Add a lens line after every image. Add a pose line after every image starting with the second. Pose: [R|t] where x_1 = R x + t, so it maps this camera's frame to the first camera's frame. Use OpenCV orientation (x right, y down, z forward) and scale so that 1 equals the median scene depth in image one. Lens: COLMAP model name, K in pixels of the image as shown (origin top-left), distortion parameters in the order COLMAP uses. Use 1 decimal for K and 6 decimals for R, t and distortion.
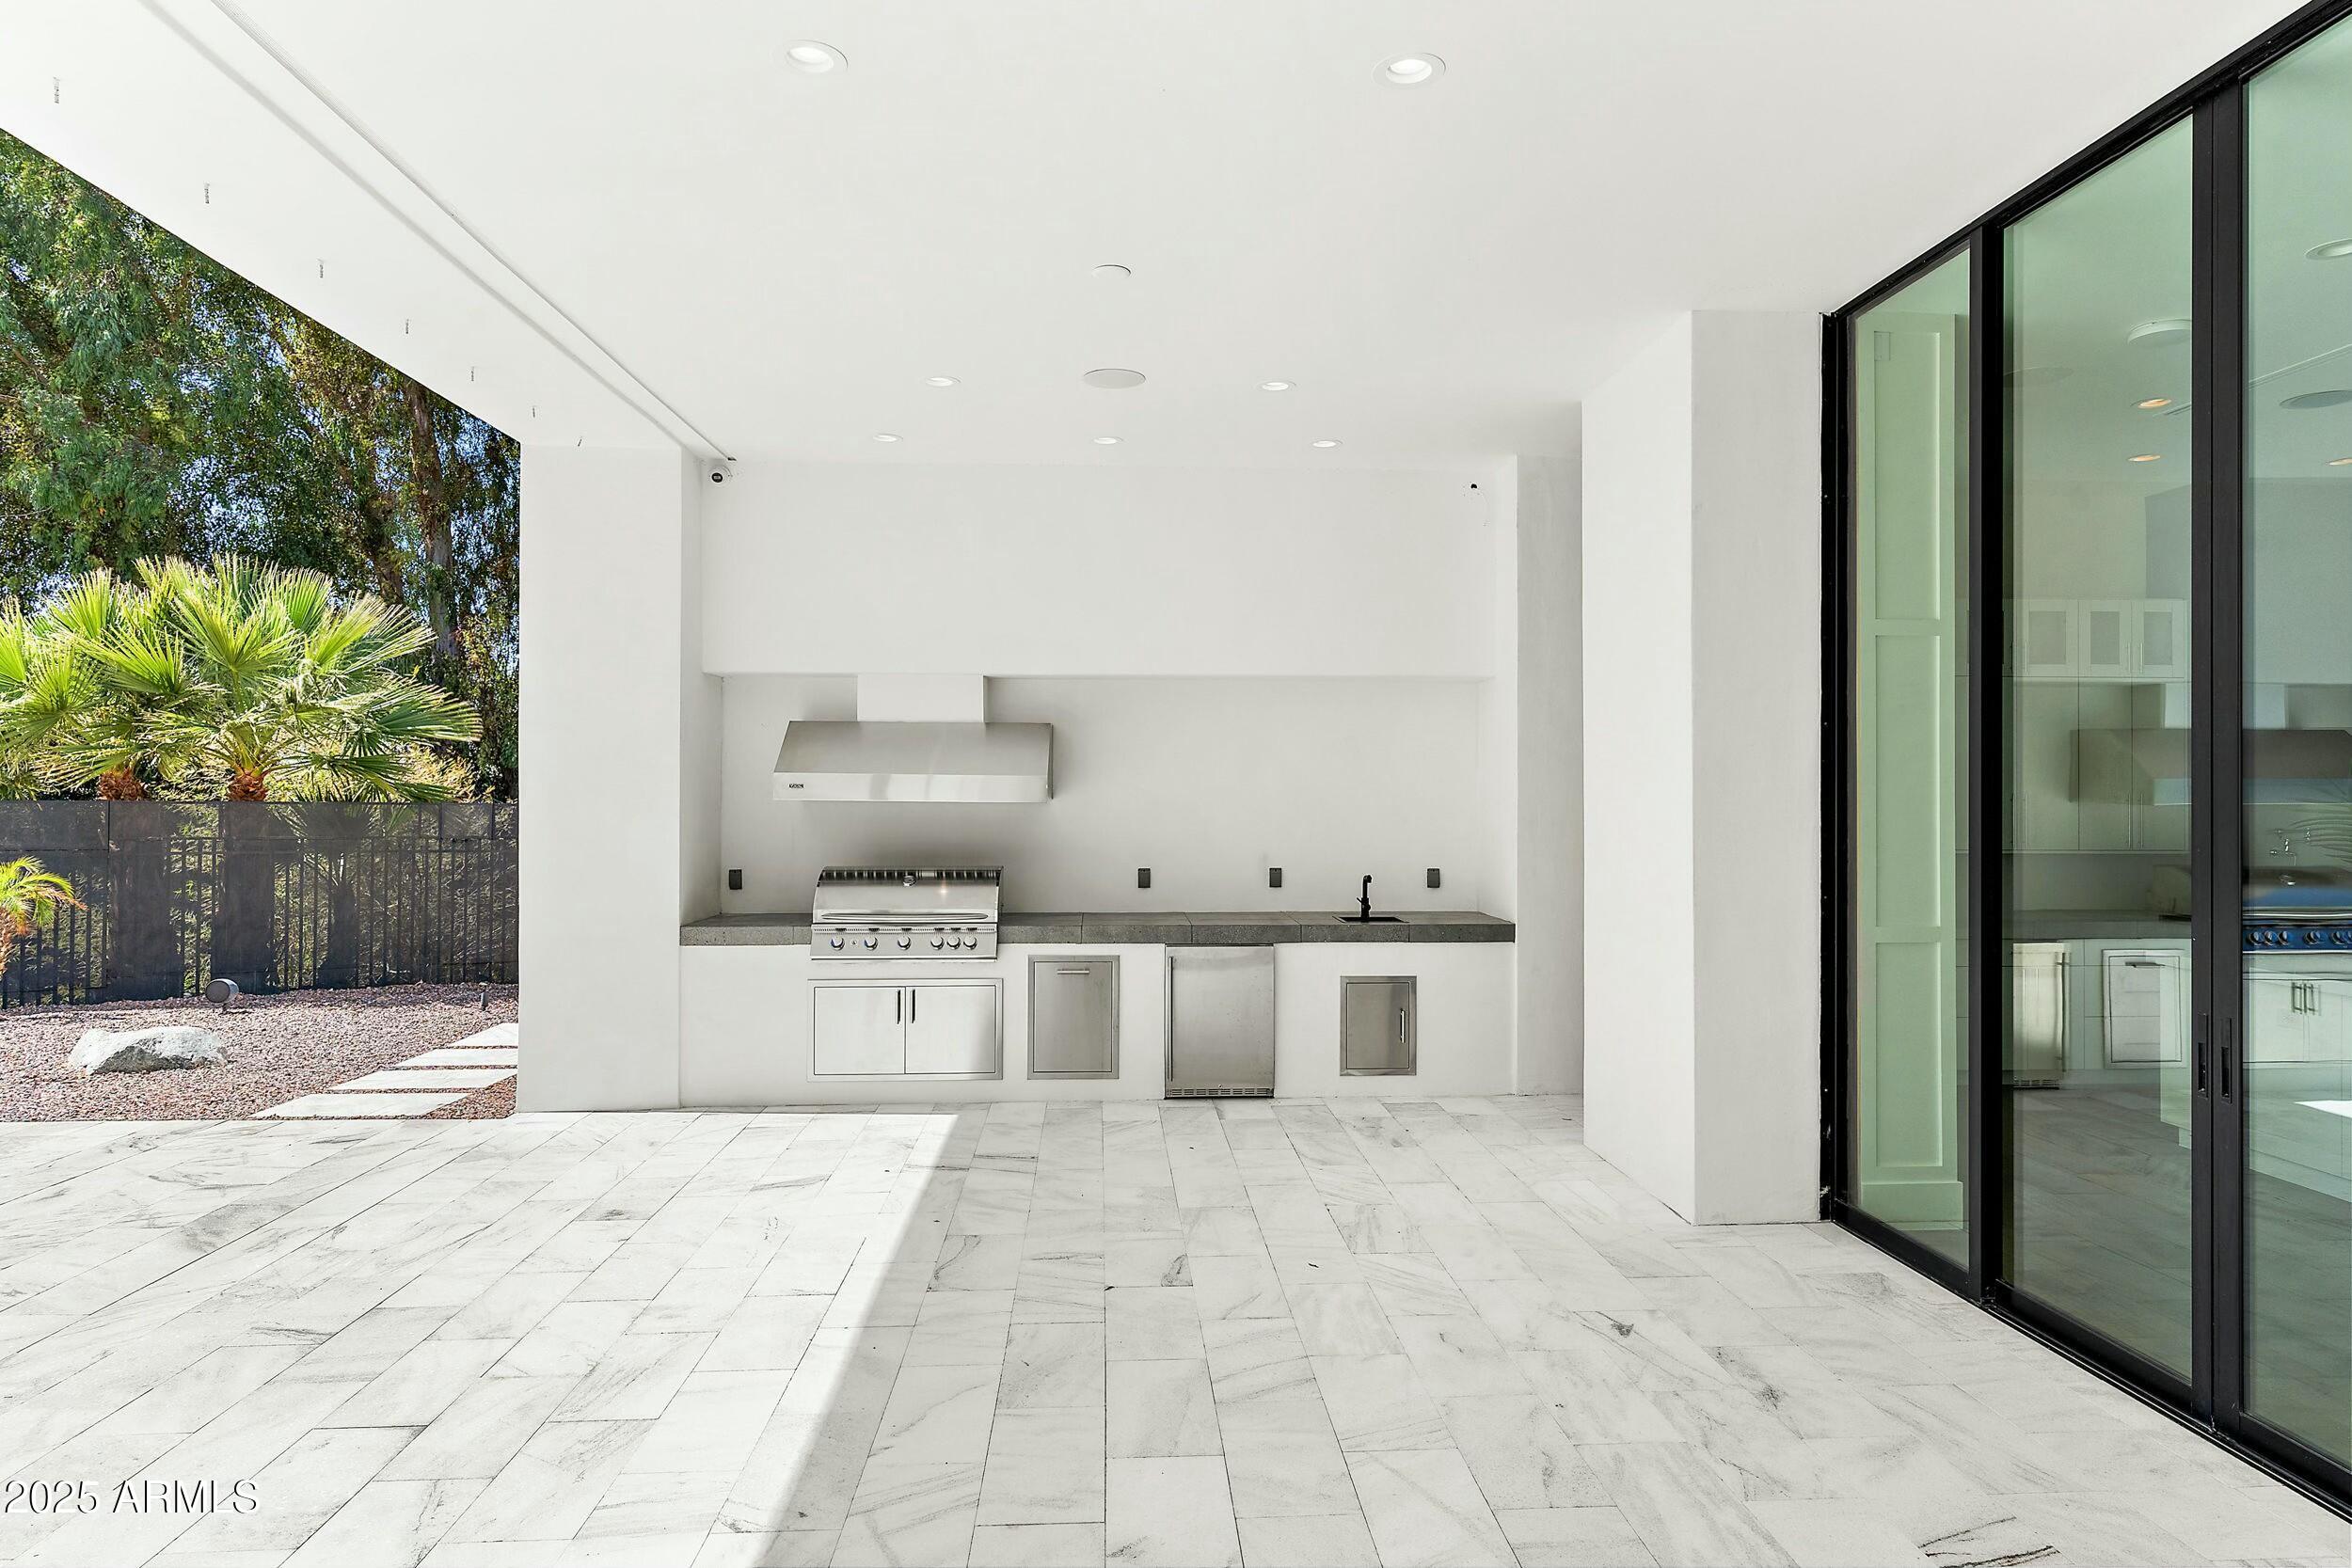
lens RADIAL K [[1388.9, 0, 1176.0], [0, 1388.9, 784.0], [0, 0, 1]] dist [0.003624, 0.003758]
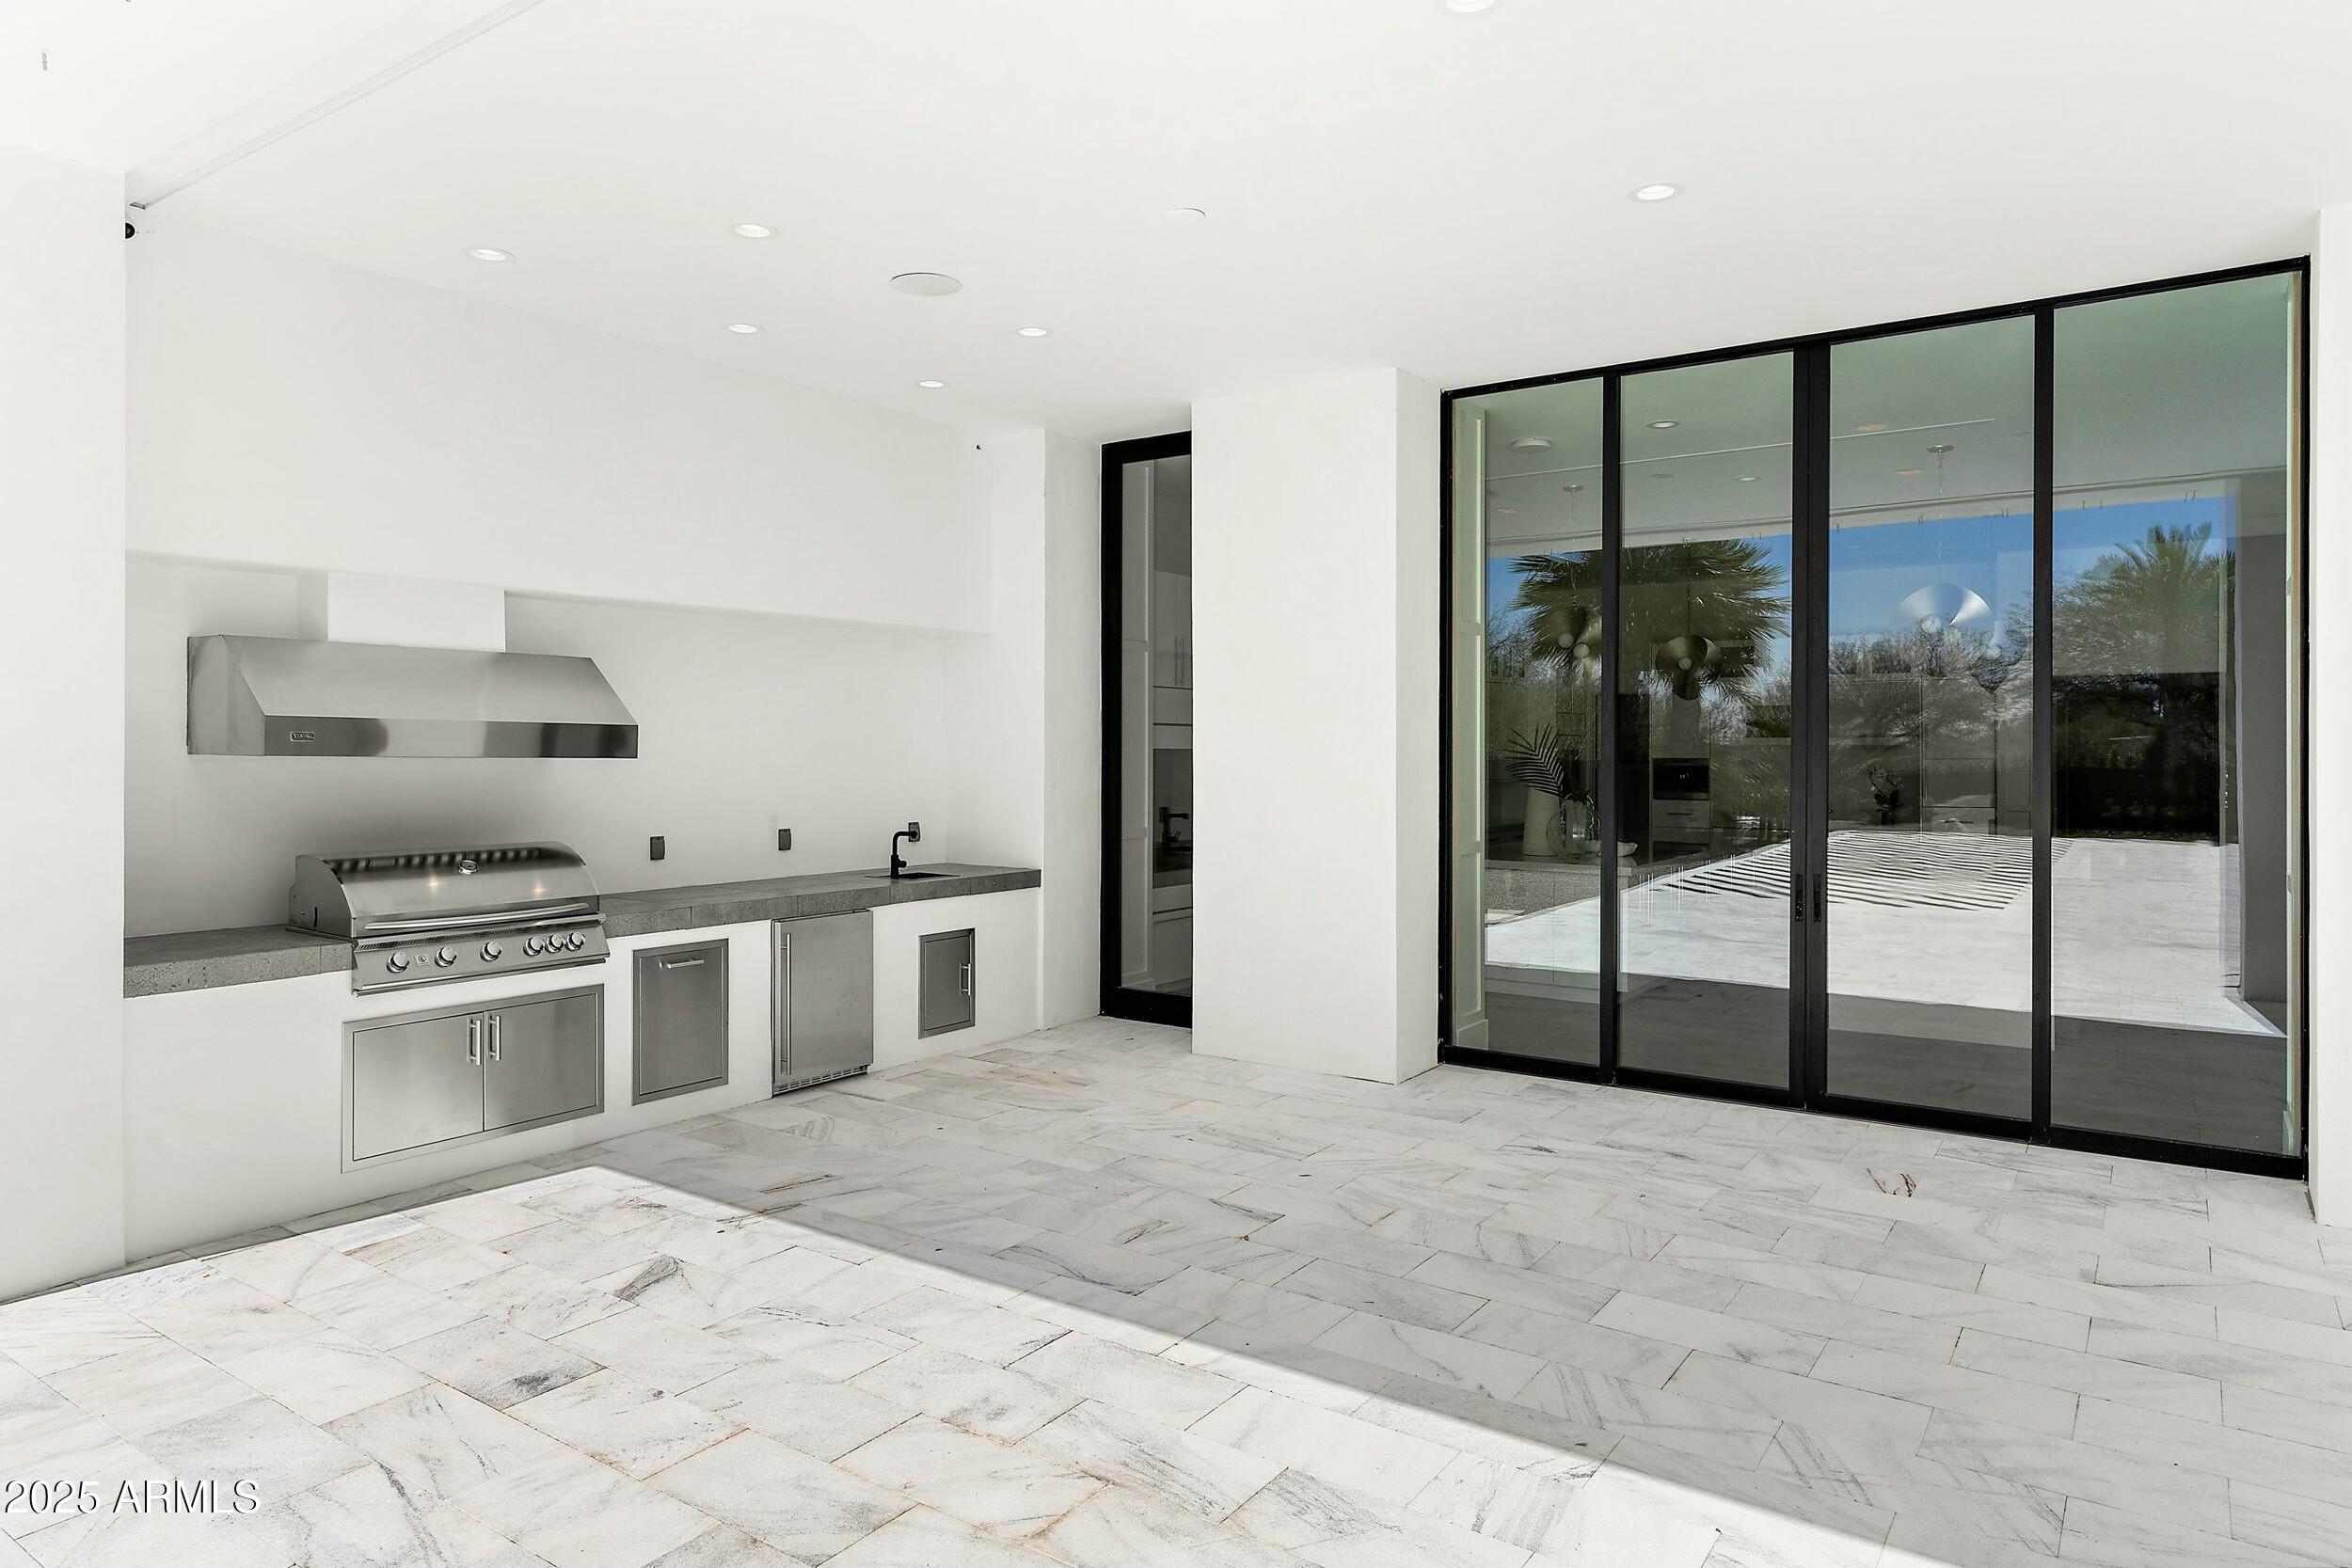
lens RADIAL K [[1415.9, 0, 1176.6], [0, 1415.9, 734.5], [0, 0, 1]] dist [0.003718, 0.001142]
pose [[0.613757, 0.007969, 0.789455, -0.800817], [-0.005827, 0.999968, -0.005564, 0.003813], [-0.789473, -0.001185, 0.613784, 0.368542]]
